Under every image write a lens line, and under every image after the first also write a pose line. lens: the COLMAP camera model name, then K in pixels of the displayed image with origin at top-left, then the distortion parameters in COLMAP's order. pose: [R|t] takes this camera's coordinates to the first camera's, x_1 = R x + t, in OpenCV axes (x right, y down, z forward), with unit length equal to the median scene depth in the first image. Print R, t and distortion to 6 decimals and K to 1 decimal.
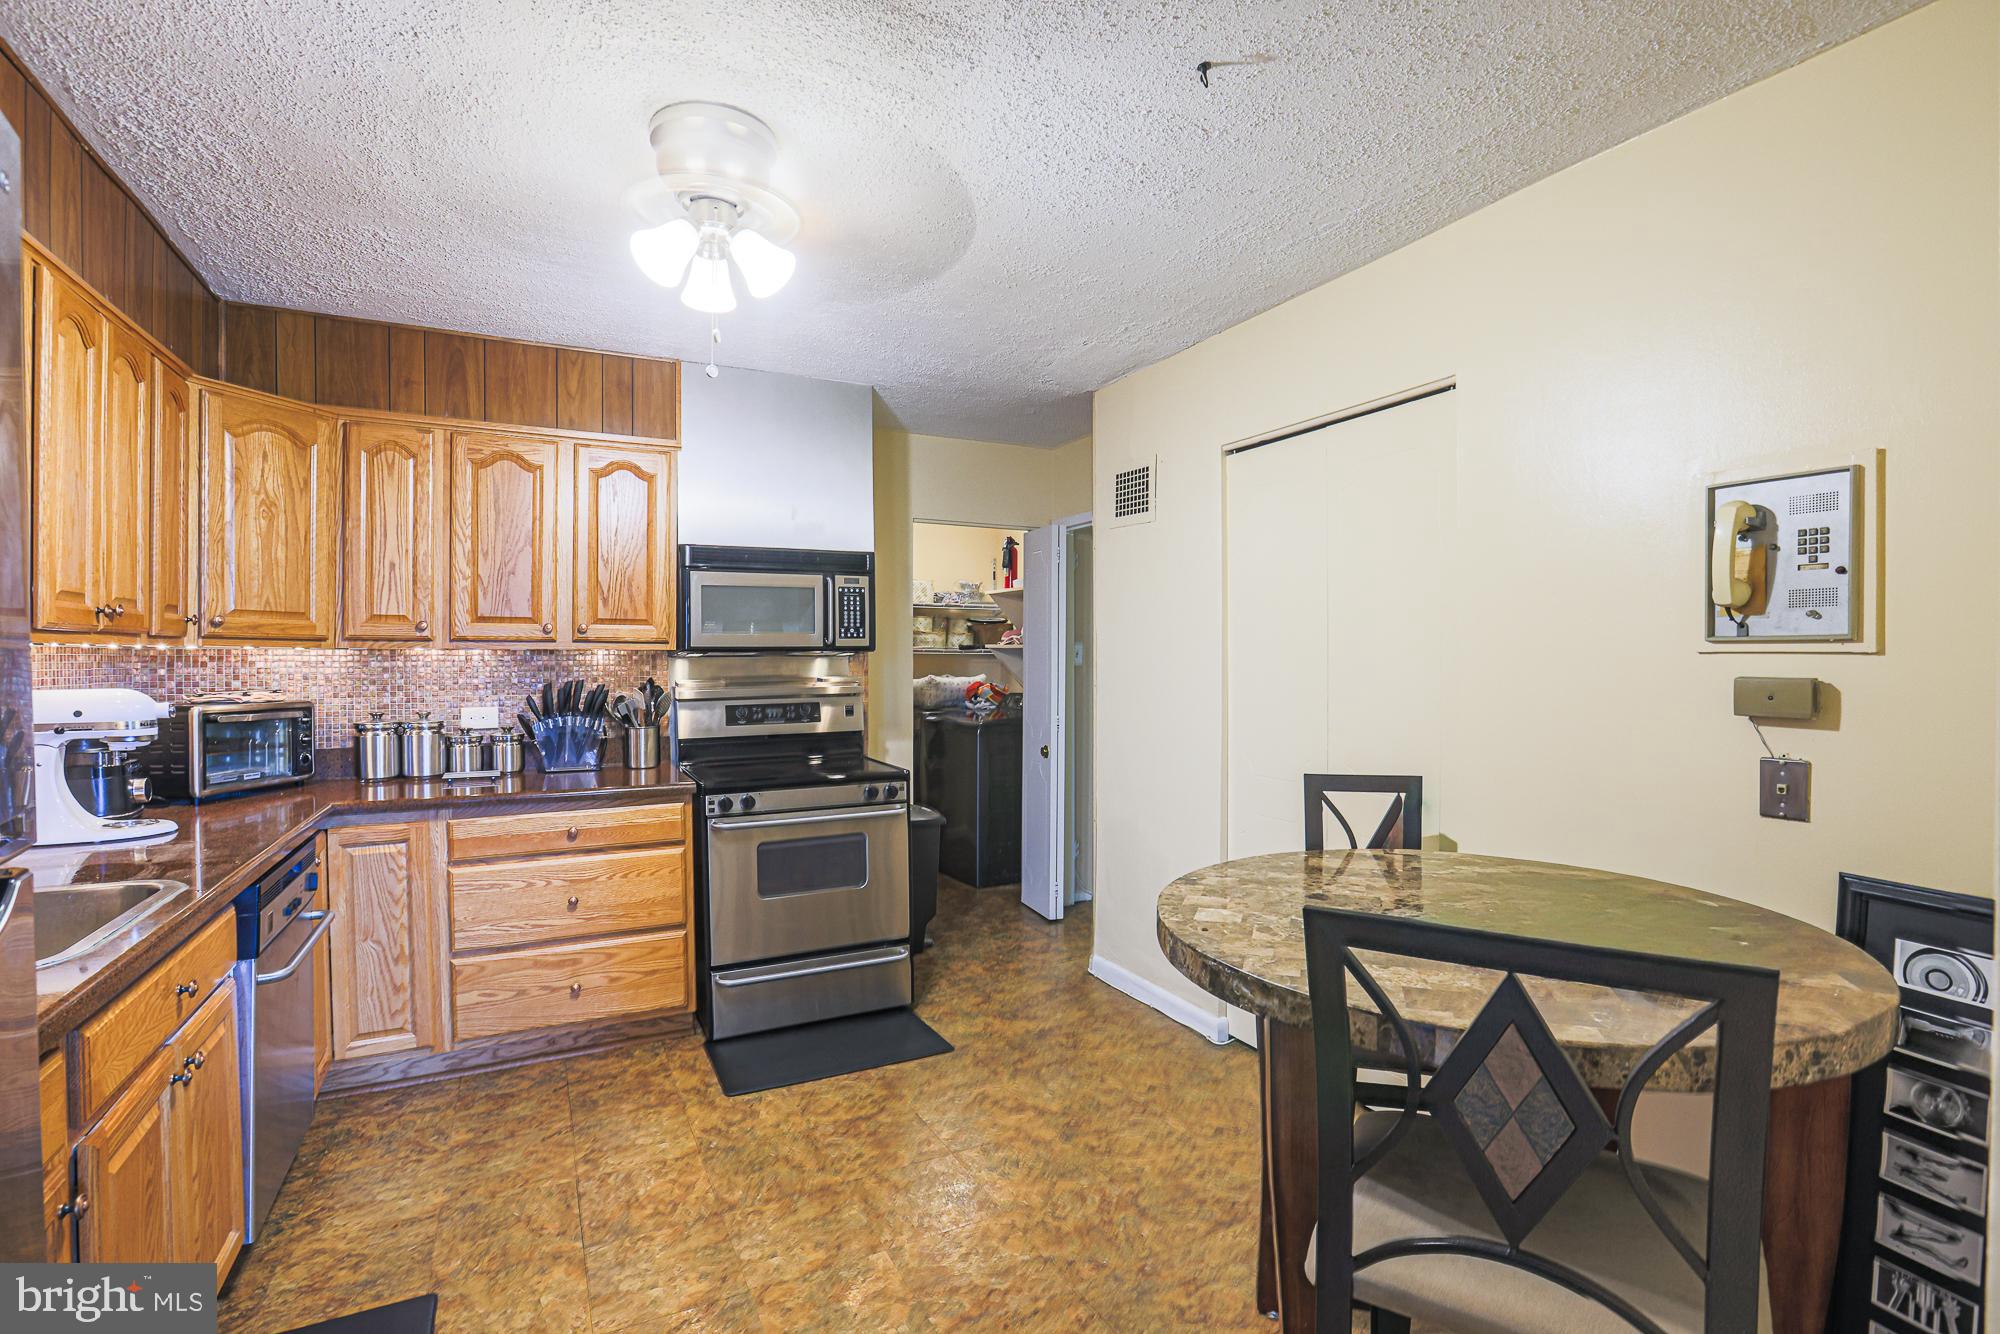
lens RADIAL K [[916.4, 0, 995.1], [0, 916.4, 667.5], [0, 0, 1]] dist [-0.050720, 0.017624]
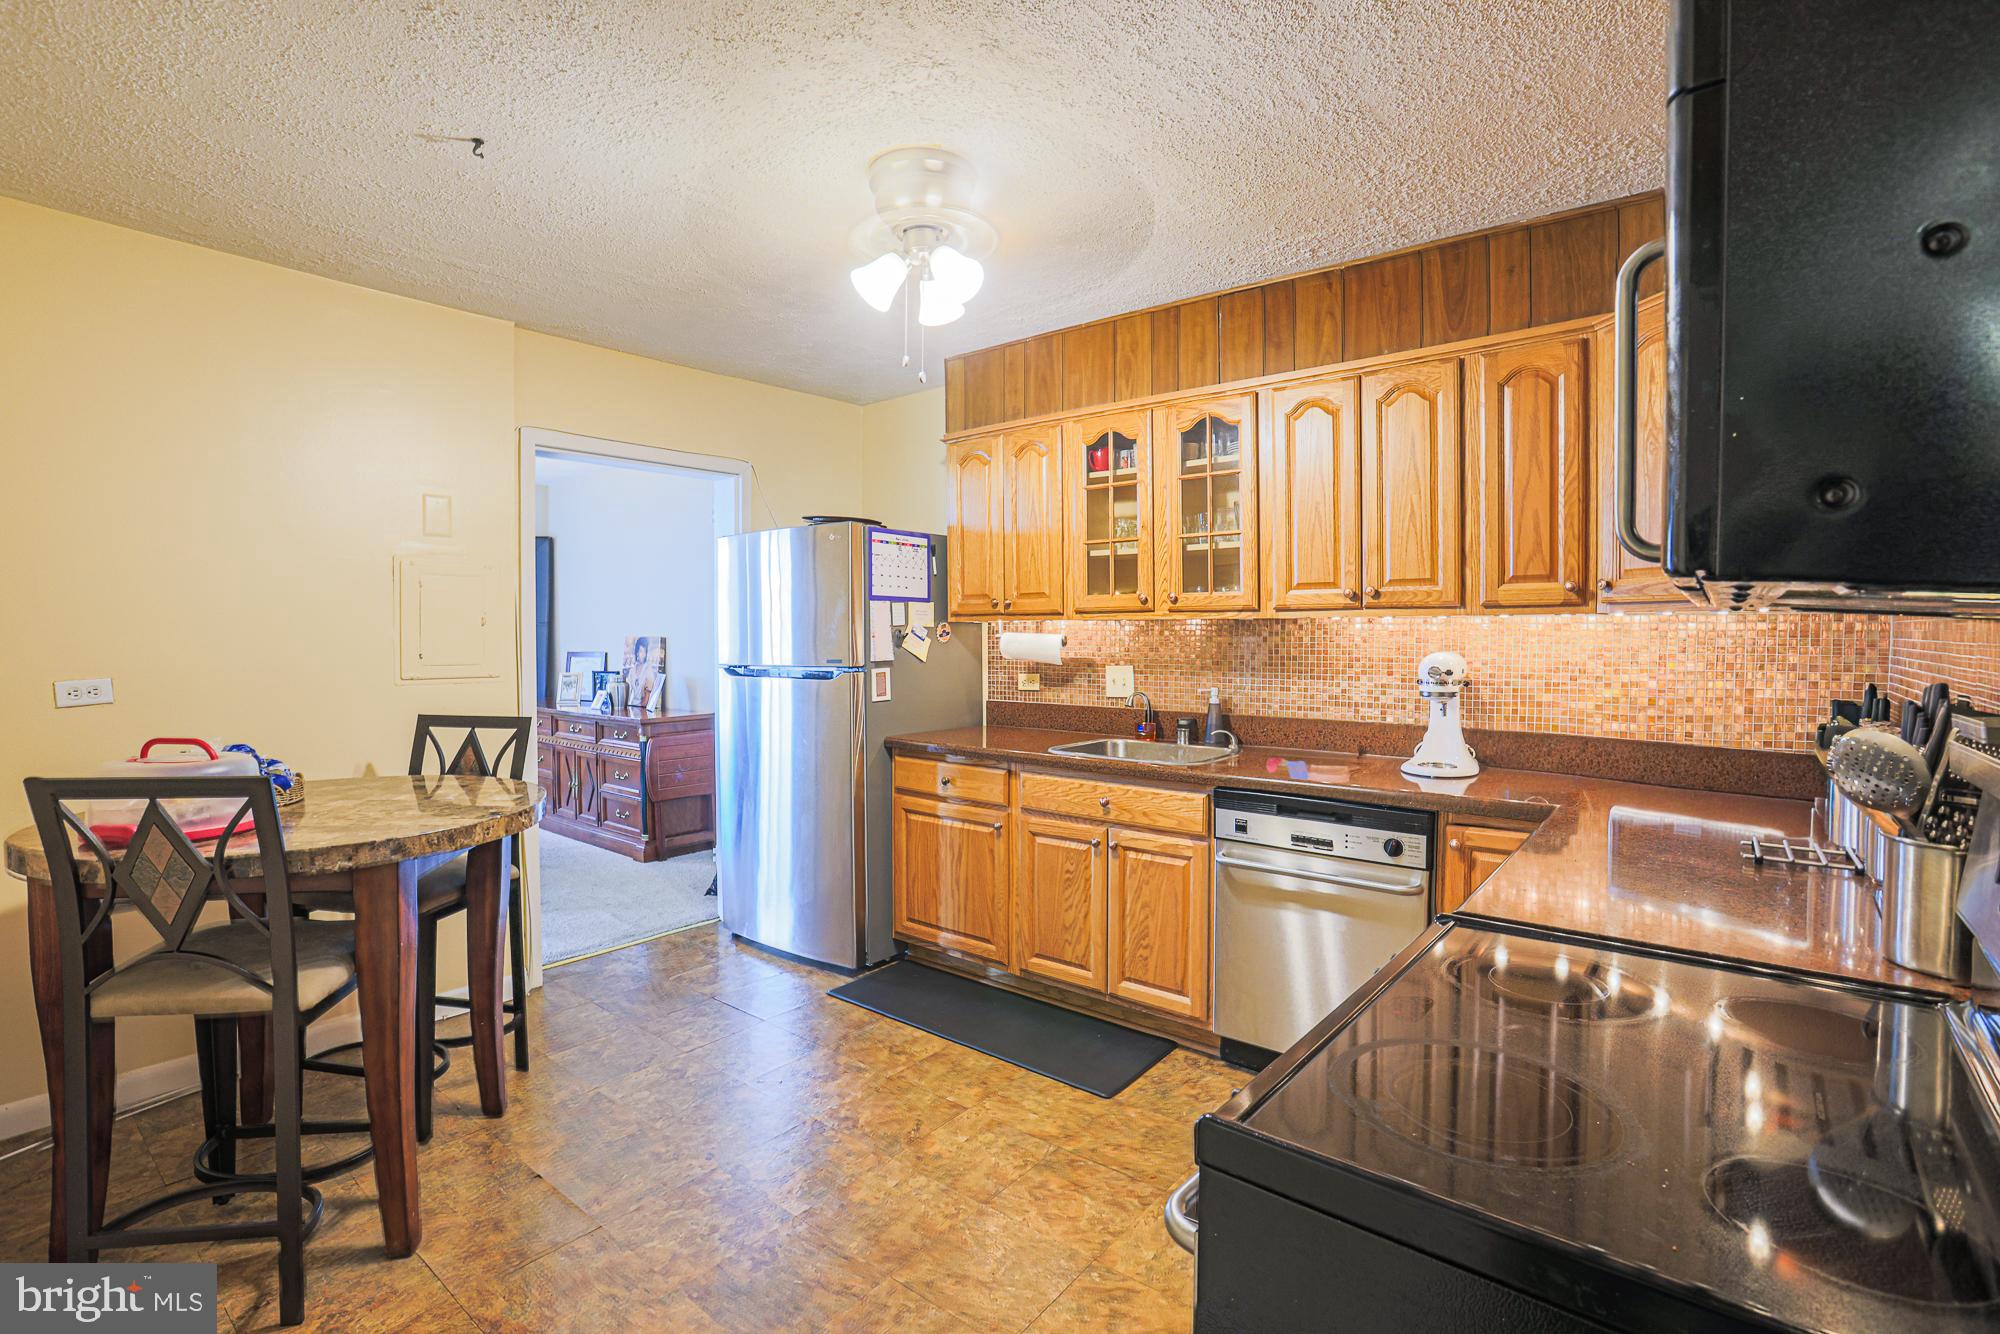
lens RADIAL K [[916.4, 0, 995.1], [0, 916.4, 667.5], [0, 0, 1]] dist [-0.050720, 0.017624]
pose [[-0.917025, 0.011993, -0.398649, 0.065959], [-0.003503, 0.999267, 0.038120, -0.005975], [0.398814, 0.036354, -0.916311, 1.948902]]
